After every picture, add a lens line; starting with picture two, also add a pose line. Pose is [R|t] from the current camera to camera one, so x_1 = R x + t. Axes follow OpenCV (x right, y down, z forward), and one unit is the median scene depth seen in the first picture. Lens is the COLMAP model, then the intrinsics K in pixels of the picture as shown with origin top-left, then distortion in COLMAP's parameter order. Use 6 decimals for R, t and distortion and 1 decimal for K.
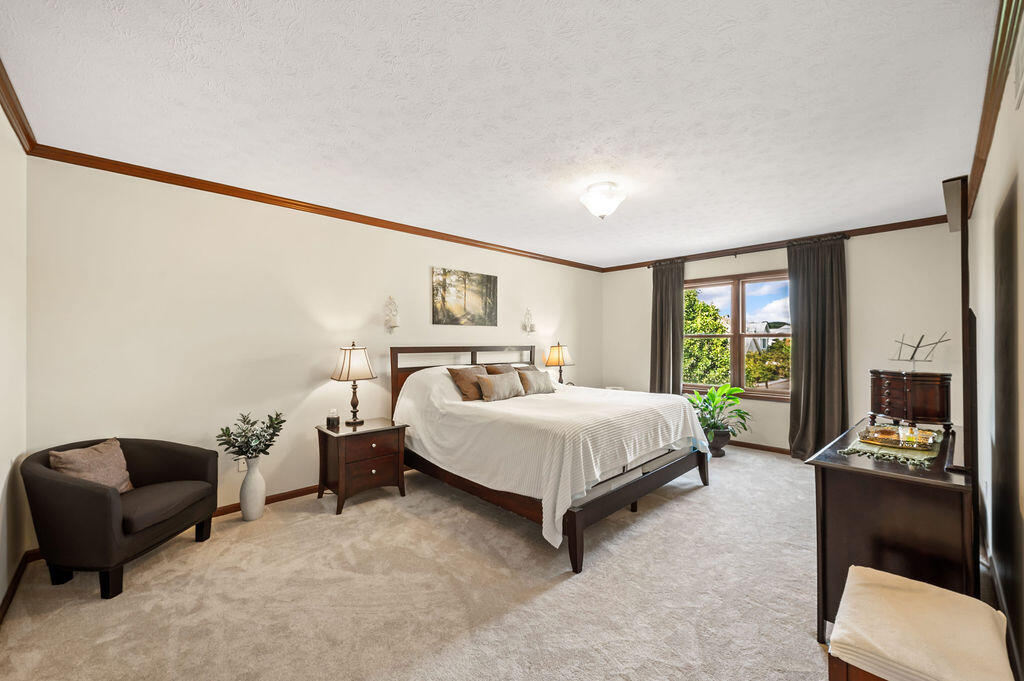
lens RADIAL K [[411.8, 0, 509.5], [0, 411.8, 341.3], [0, 0, 1]] dist [0.000238, 0.000096]
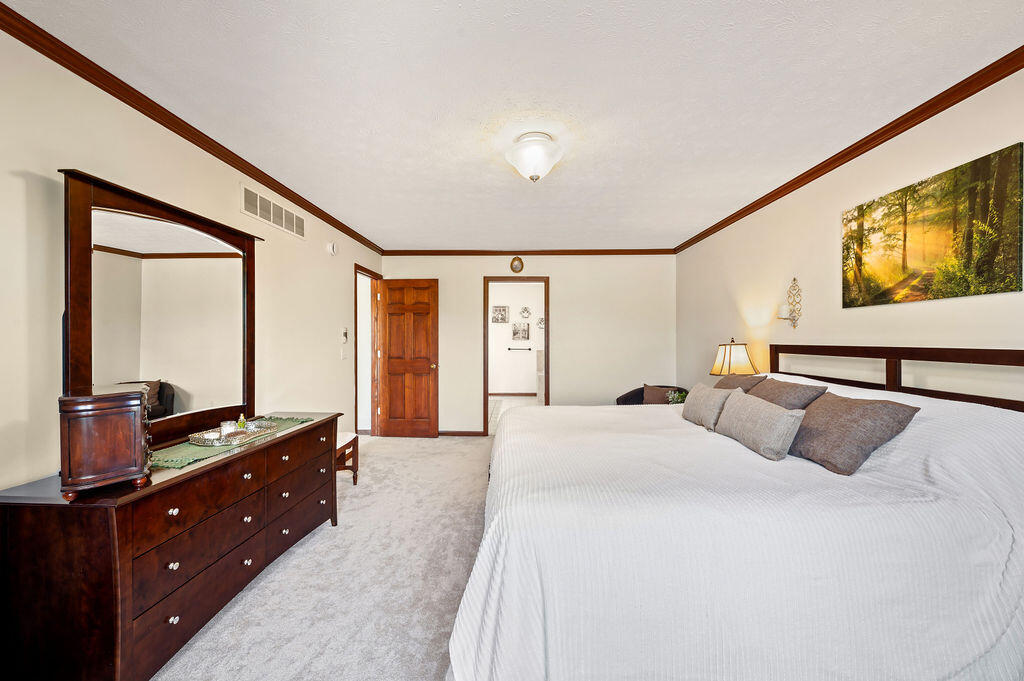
lens RADIAL K [[411.8, 0, 509.5], [0, 411.8, 341.3], [0, 0, 1]] dist [0.000238, 0.000096]
pose [[-0.716258, 0.006627, -0.697805, 0.554024], [0.001771, 0.999969, 0.007678, 0.001264], [0.697834, 0.004263, -0.716247, 1.042445]]
